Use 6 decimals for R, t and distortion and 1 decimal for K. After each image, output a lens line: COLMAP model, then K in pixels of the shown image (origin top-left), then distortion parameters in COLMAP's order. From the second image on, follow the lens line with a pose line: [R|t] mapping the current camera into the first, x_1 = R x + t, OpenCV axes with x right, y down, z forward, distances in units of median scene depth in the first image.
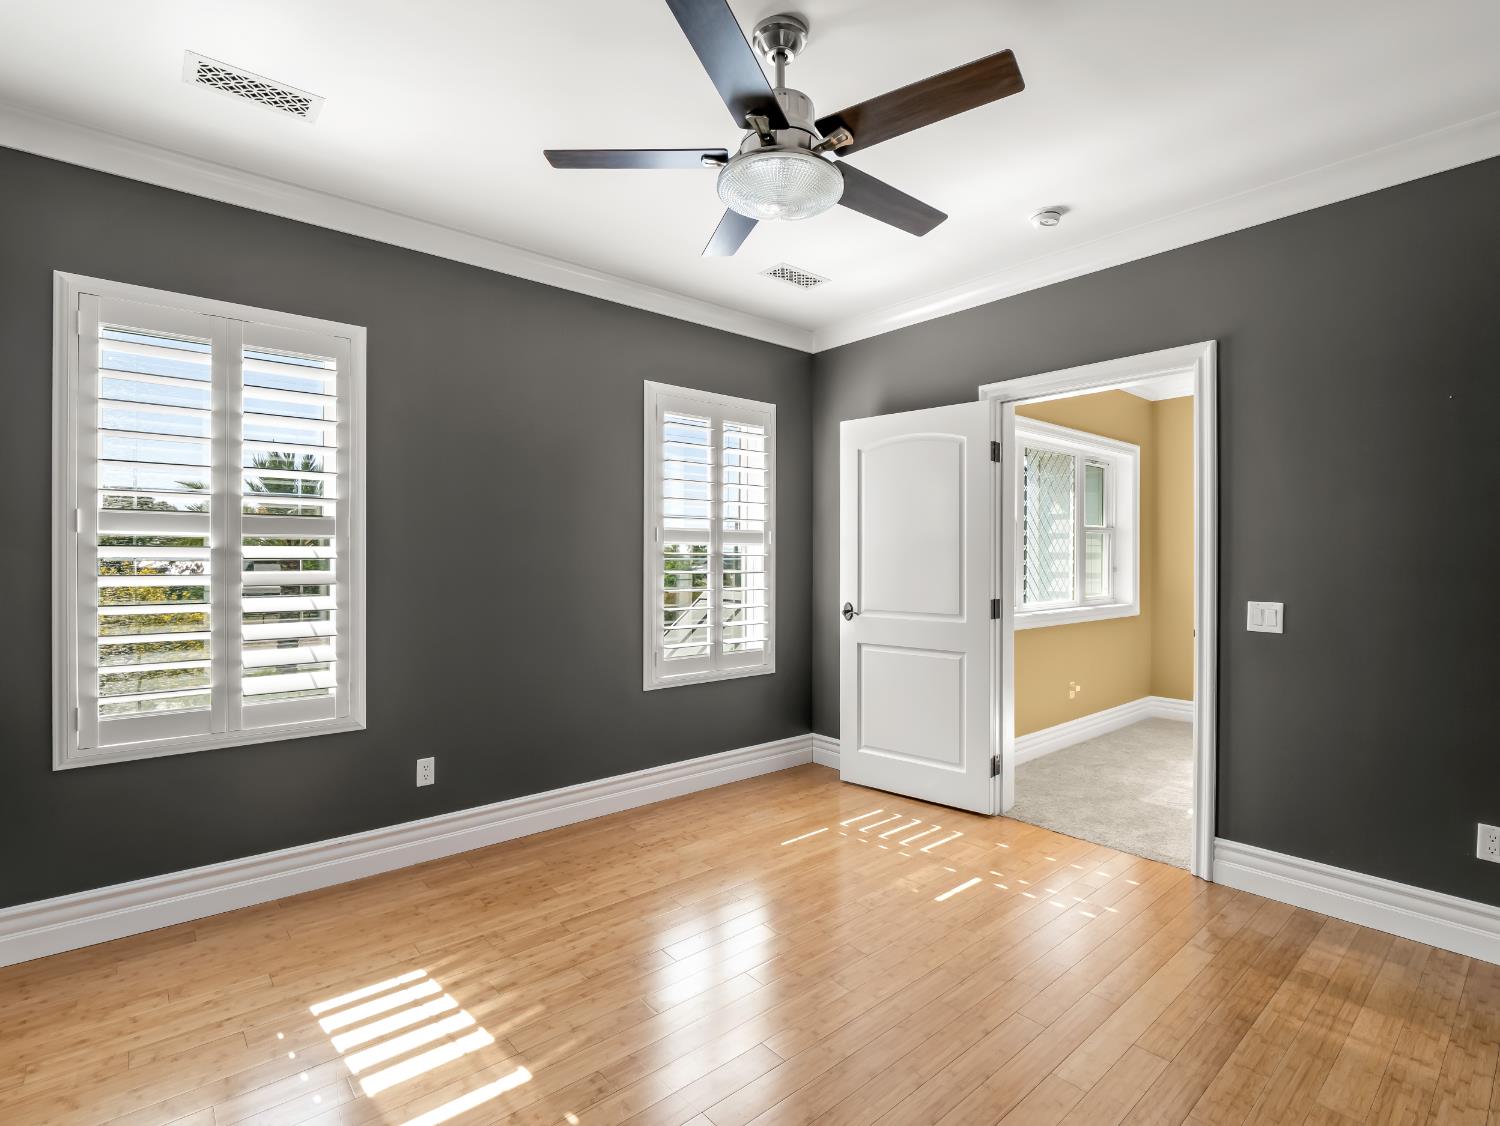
lens RADIAL K [[721.9, 0, 748.5], [0, 721.9, 558.5], [0, 0, 1]] dist [-0.020024, -0.001496]
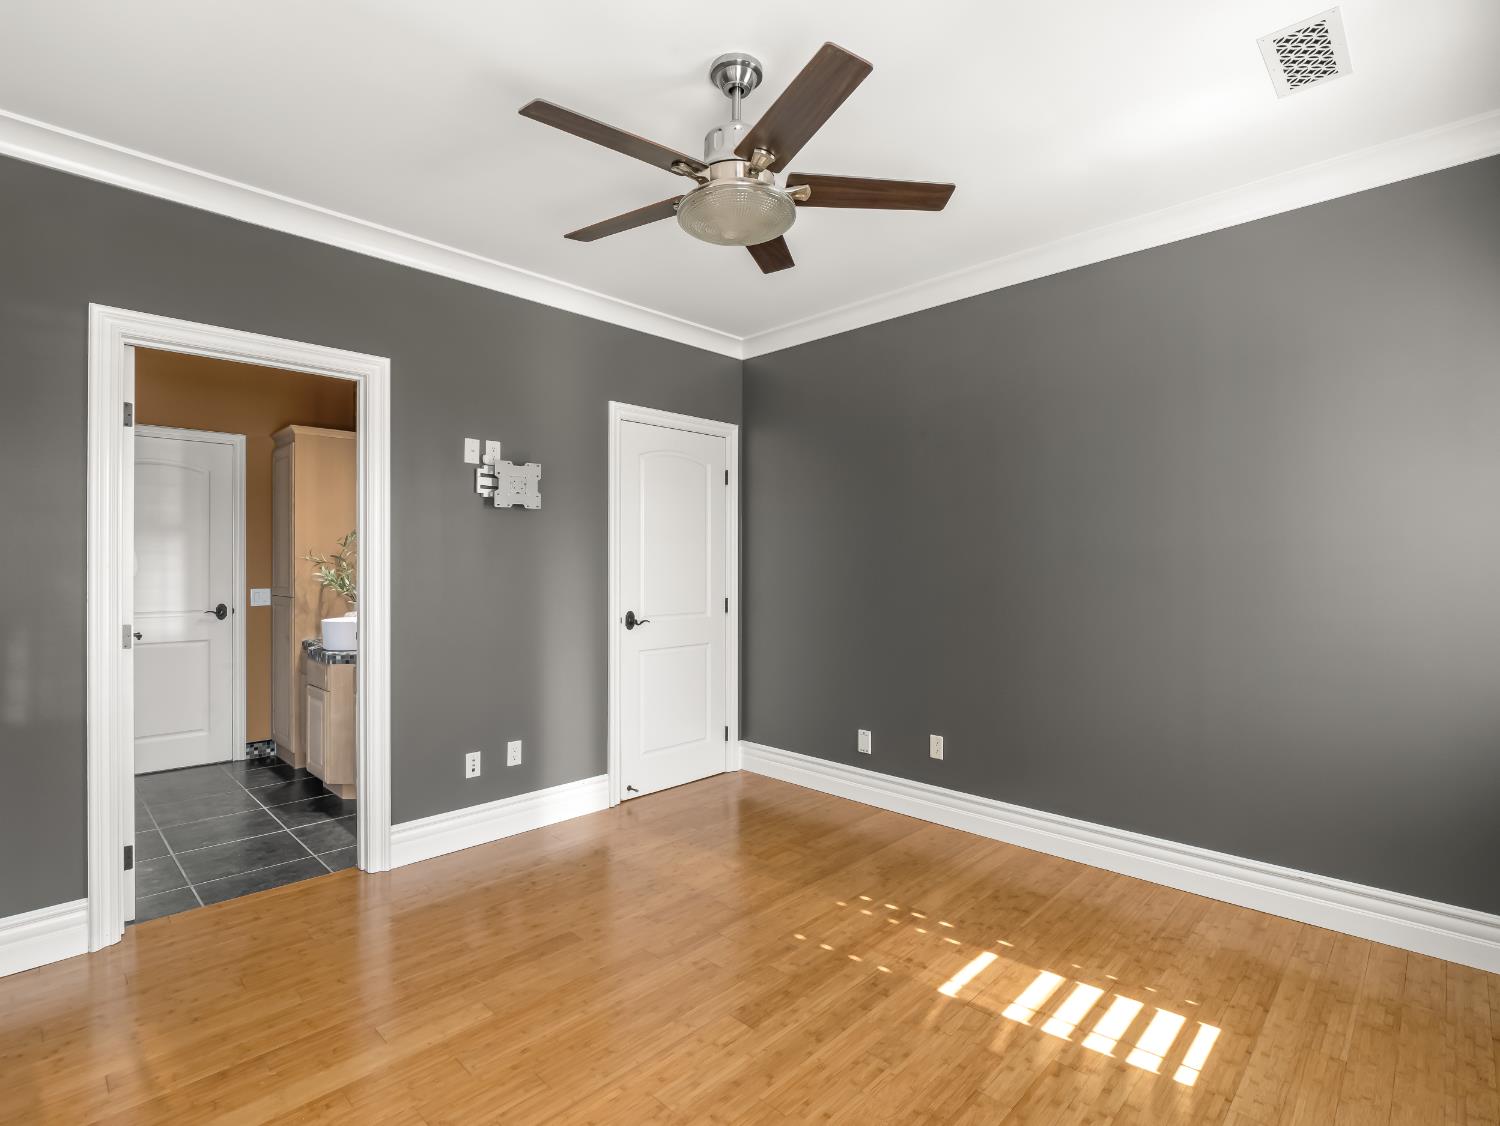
lens RADIAL K [[721.9, 0, 751.3], [0, 721.9, 564.6], [0, 0, 1]] dist [-0.020024, -0.001496]
pose [[-0.995874, -0.002774, -0.090709, 0.082489], [-0.002473, 0.999991, -0.003435, 0.002213], [0.090717, -0.003196, -0.995872, 1.438025]]
